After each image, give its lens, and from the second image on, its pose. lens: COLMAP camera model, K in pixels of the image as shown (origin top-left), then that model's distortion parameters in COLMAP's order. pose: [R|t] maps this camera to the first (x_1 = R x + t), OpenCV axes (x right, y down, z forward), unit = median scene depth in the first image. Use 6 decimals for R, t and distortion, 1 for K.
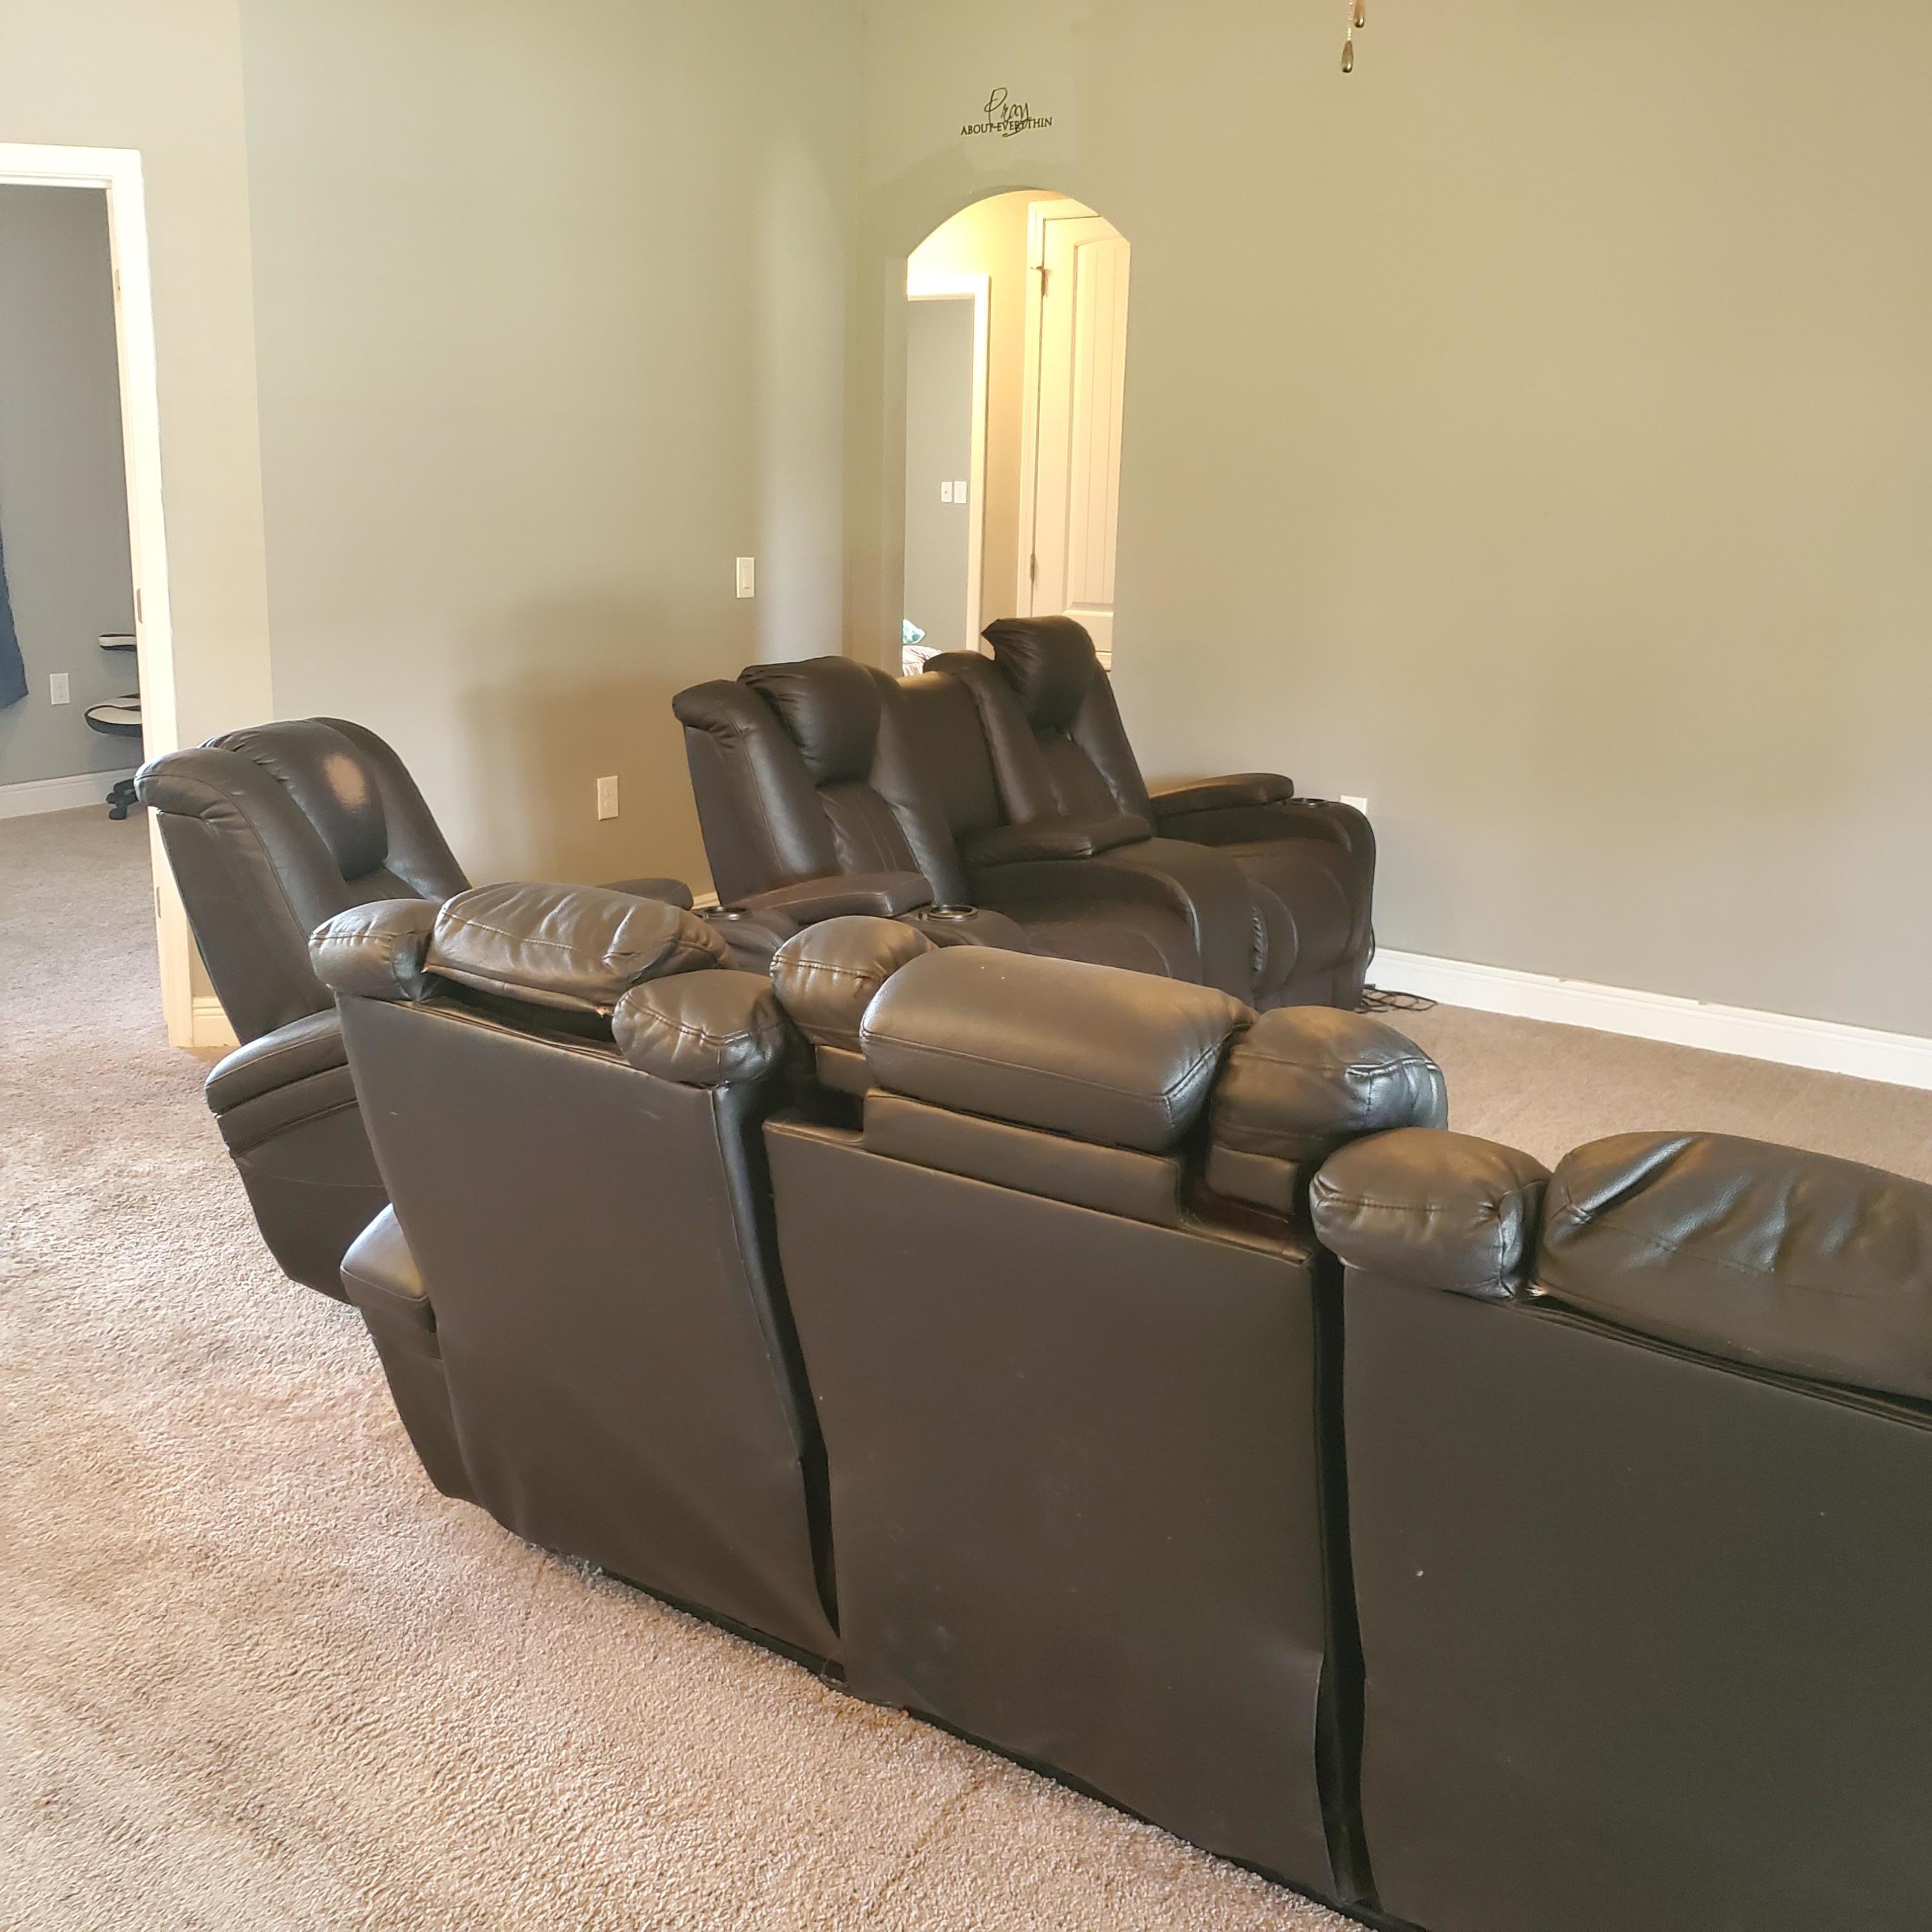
lens RADIAL K [[2022.3, 0, 964.6], [0, 2022.3, 901.9], [0, 0, 1]] dist [0.026598, -0.039322]
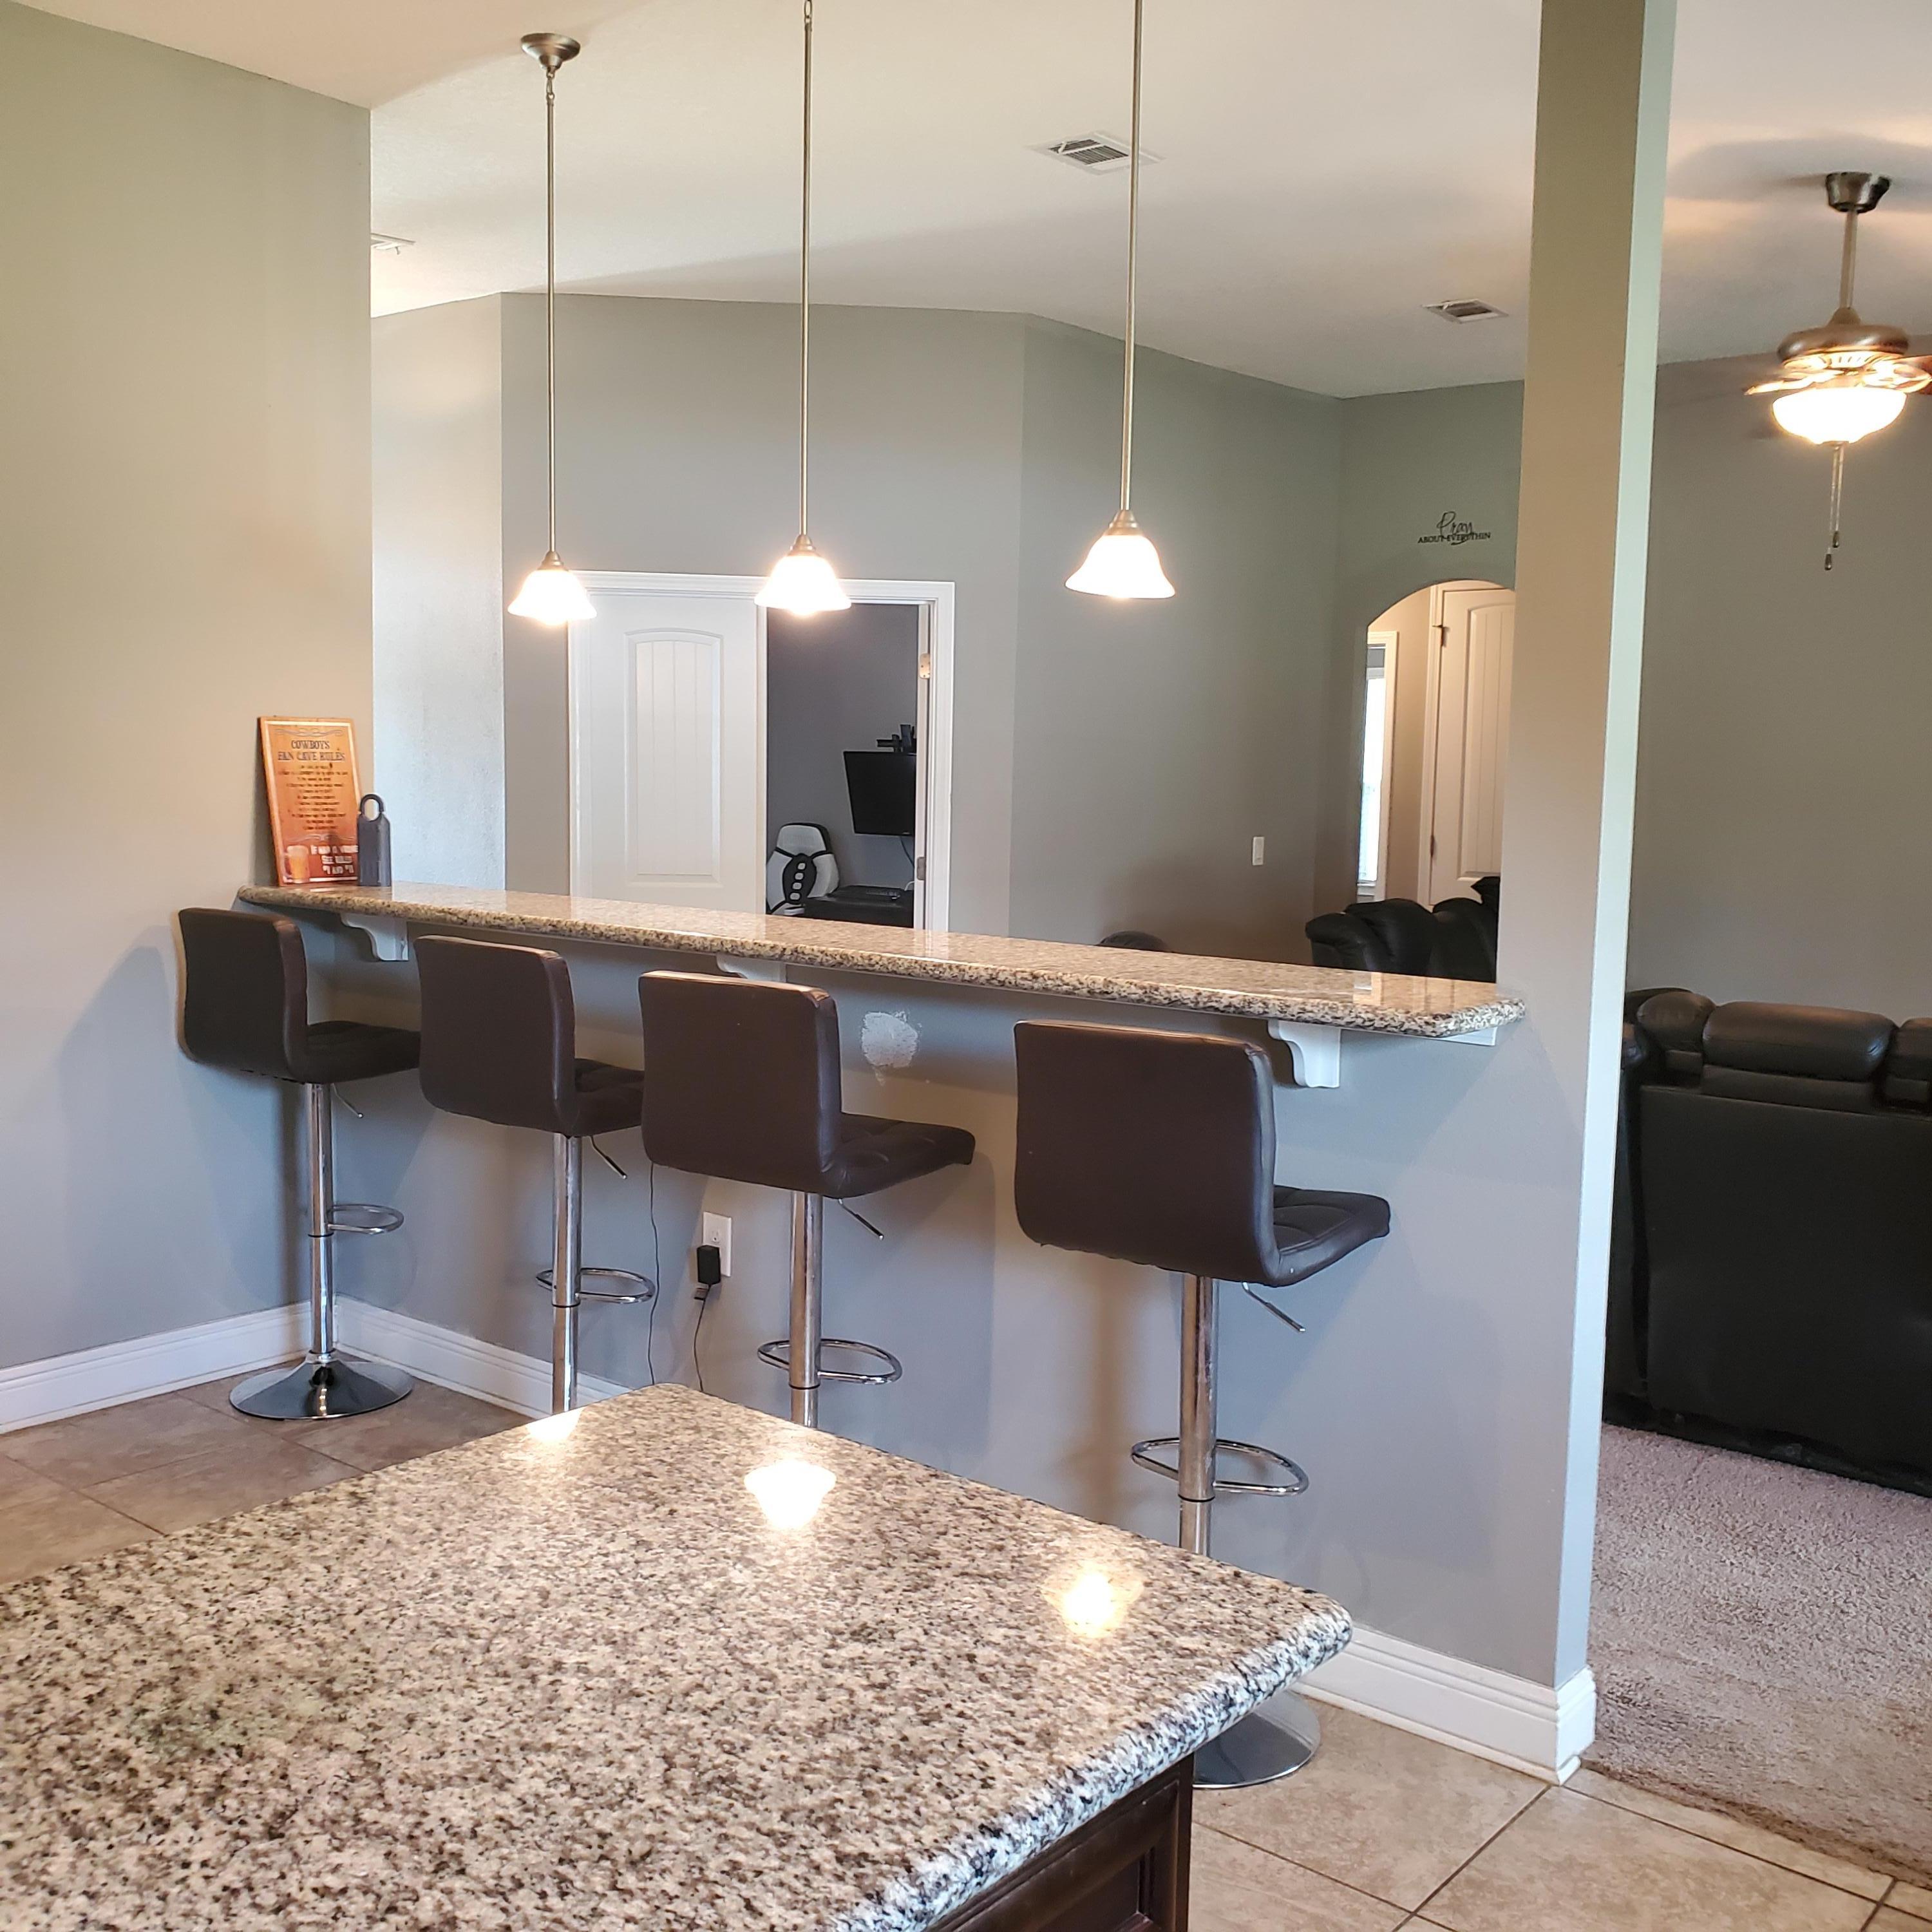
lens RADIAL K [[1978.1, 0, 998.8], [0, 1978.1, 907.5], [0, 0, 1]] dist [0.298989, -0.983880]
pose [[0.997971, 0.002536, -0.063617, -0.280008], [-0.011272, 0.990460, -0.137340, 0.097019], [0.062662, 0.137778, 0.988479, -0.512475]]
